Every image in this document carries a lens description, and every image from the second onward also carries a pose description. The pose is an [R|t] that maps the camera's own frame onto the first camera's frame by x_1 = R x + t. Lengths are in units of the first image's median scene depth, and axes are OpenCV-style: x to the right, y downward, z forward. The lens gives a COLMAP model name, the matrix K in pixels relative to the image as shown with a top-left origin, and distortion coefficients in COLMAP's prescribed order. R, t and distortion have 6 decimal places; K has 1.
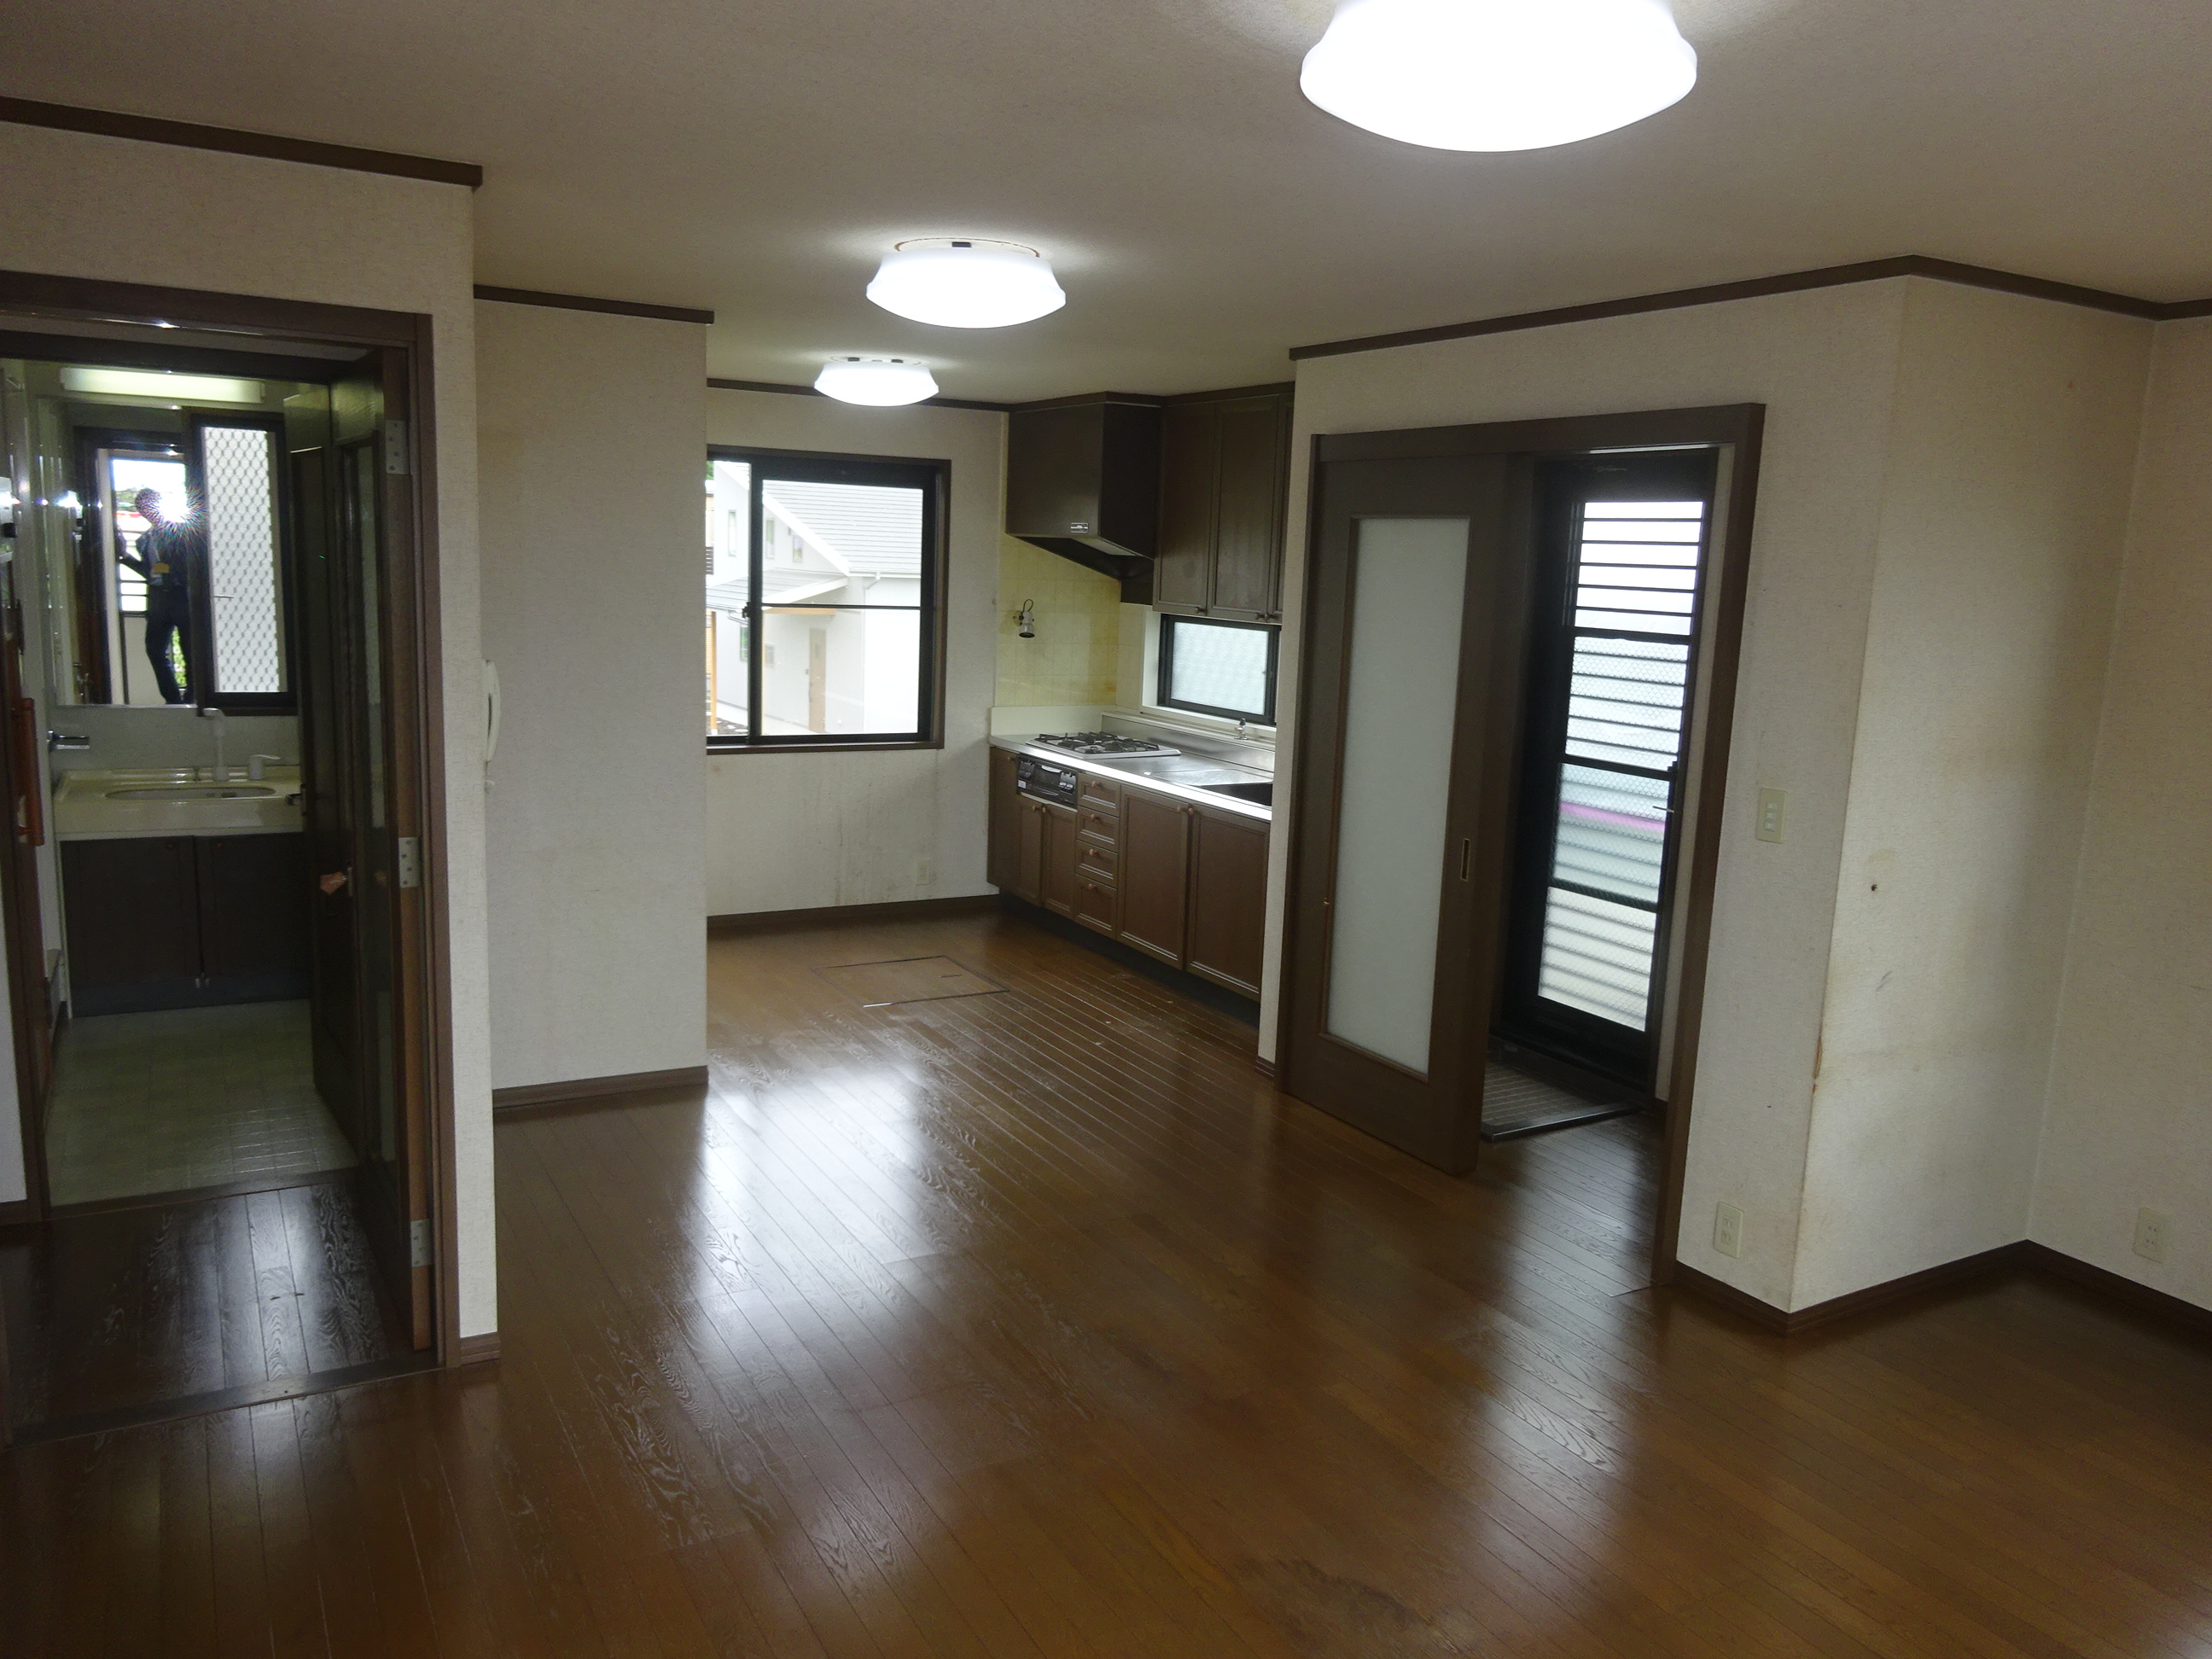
lens RADIAL K [[1653.6, 0, 1109.4], [0, 1653.6, 839.6], [0, 0, 1]] dist [0.021159, -0.003193]
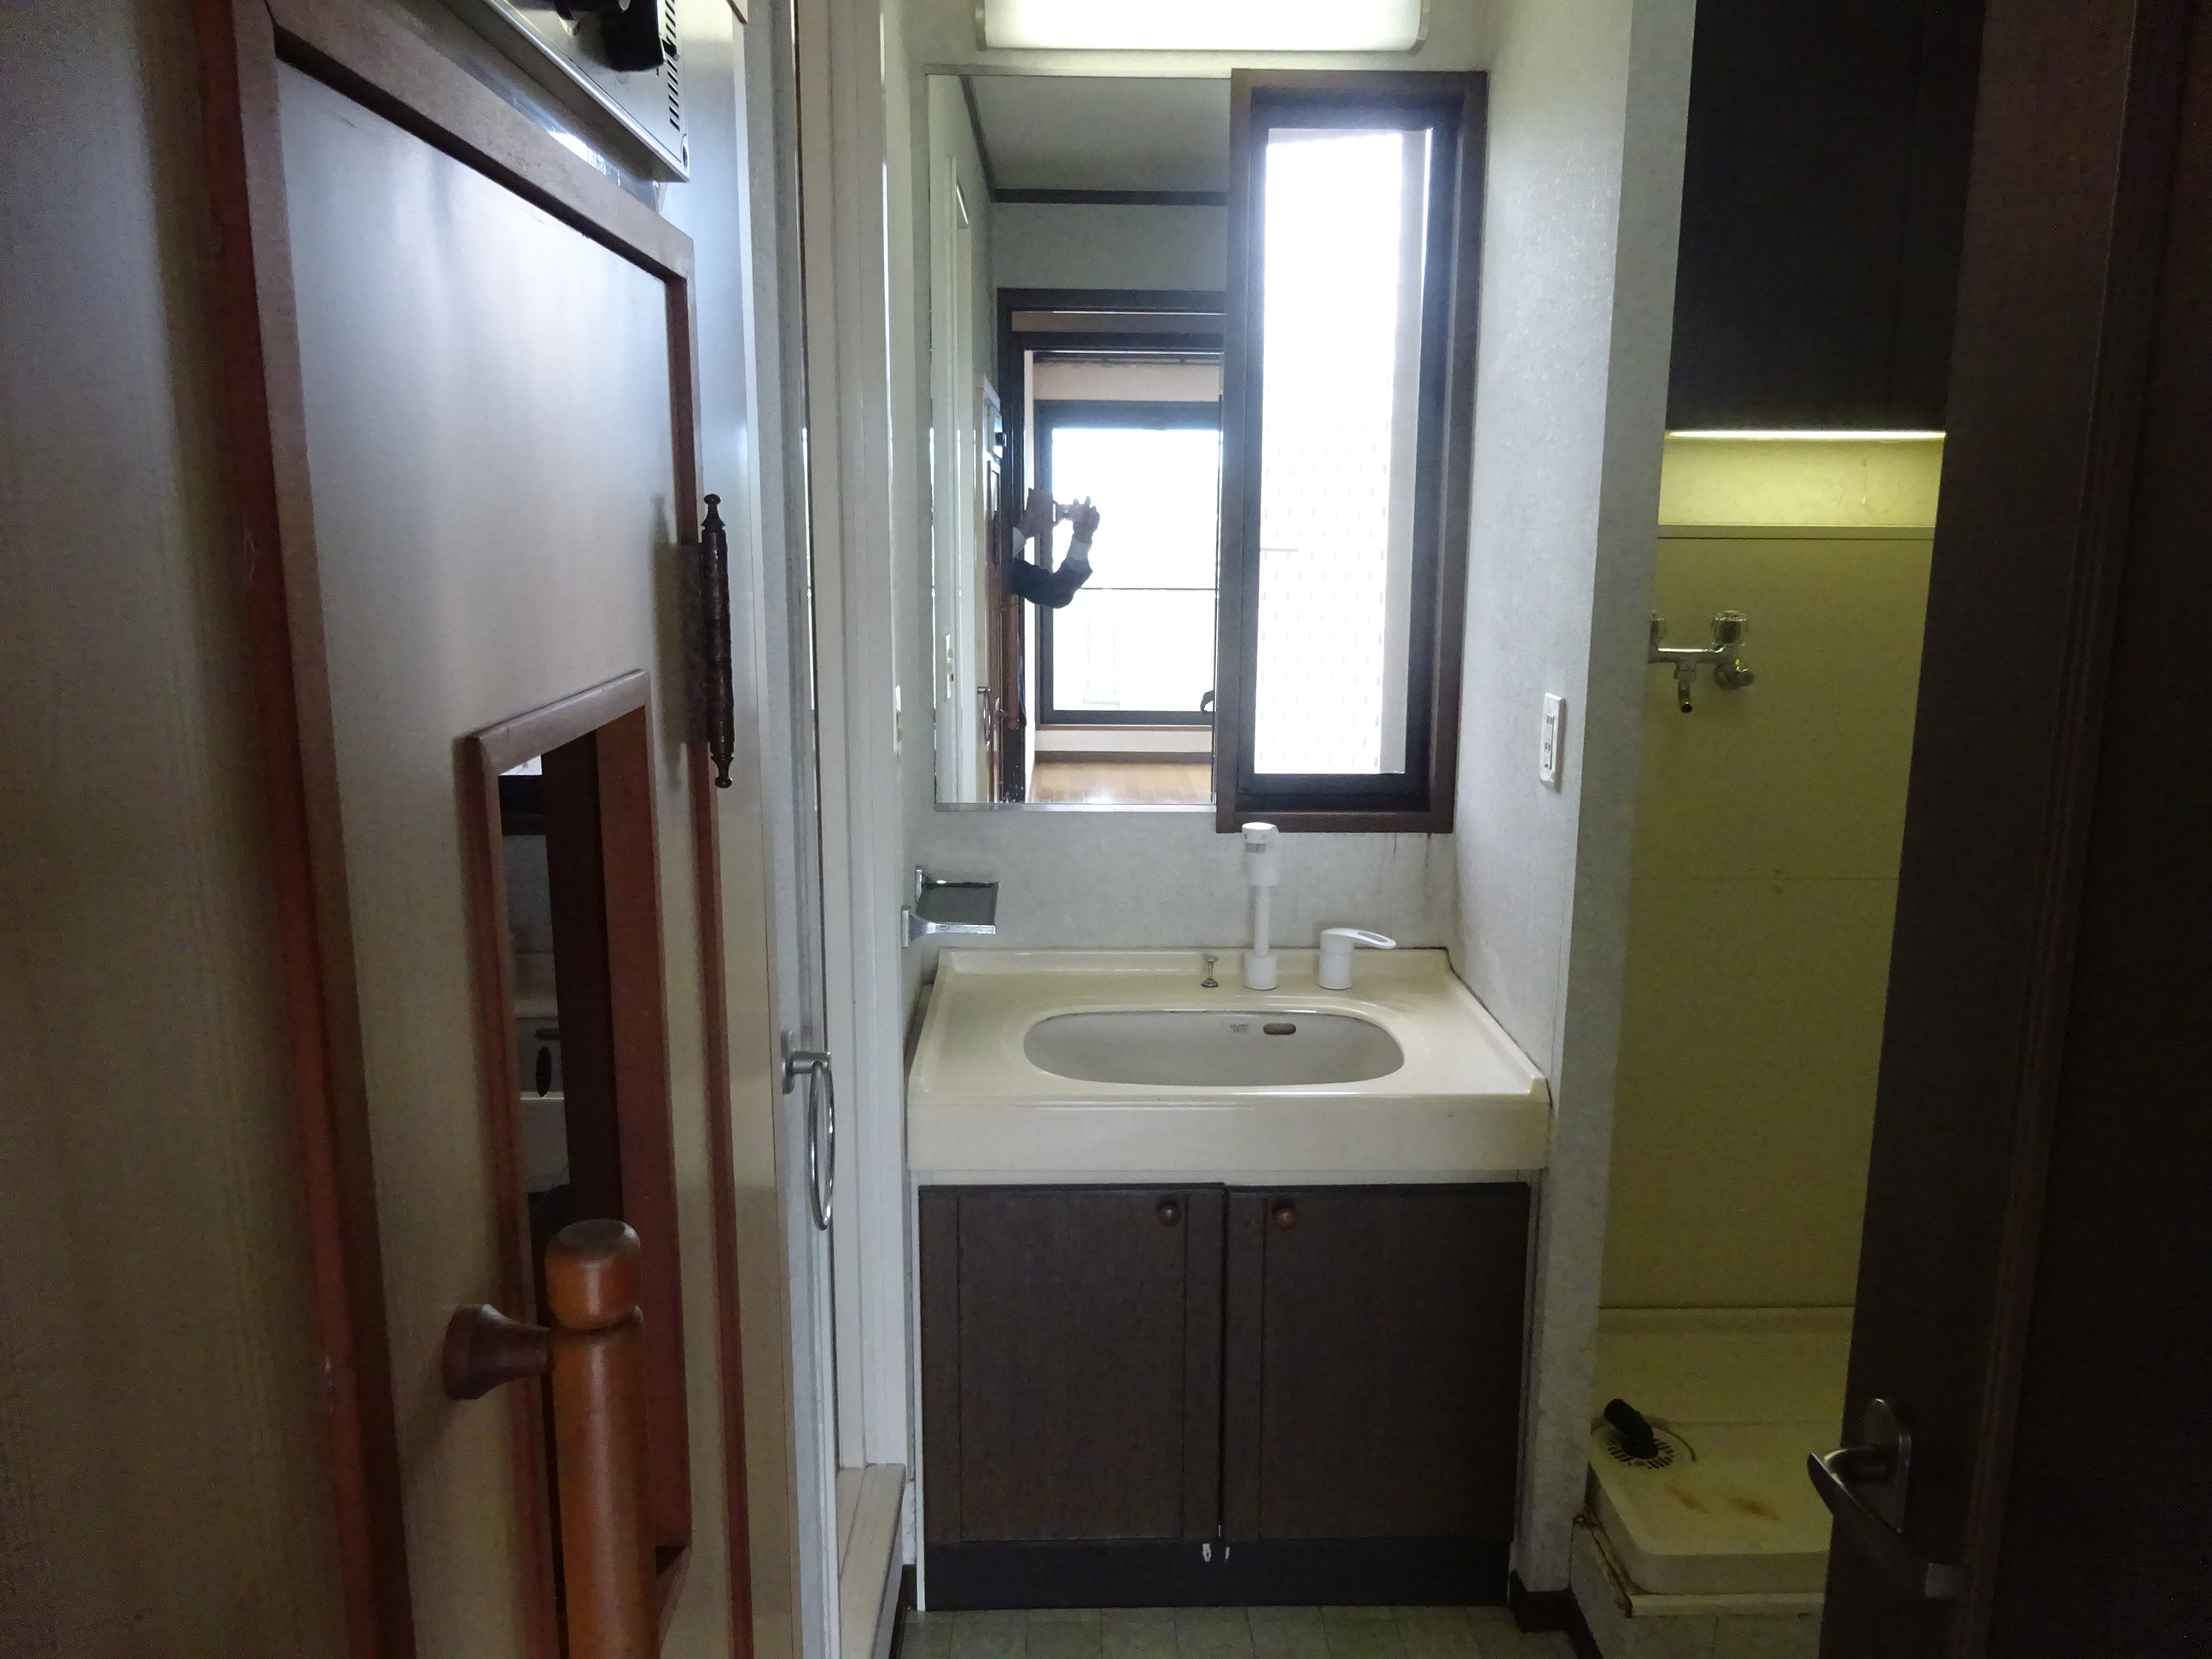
lens RADIAL K [[1653.6, 0, 1109.4], [0, 1653.6, 839.6], [0, 0, 1]] dist [0.021159, -0.003193]
pose [[0.882213, 0.056981, -0.467391, -0.396019], [-0.052833, 0.998361, 0.021991, -0.084151], [0.467878, 0.005293, 0.883777, 0.648096]]
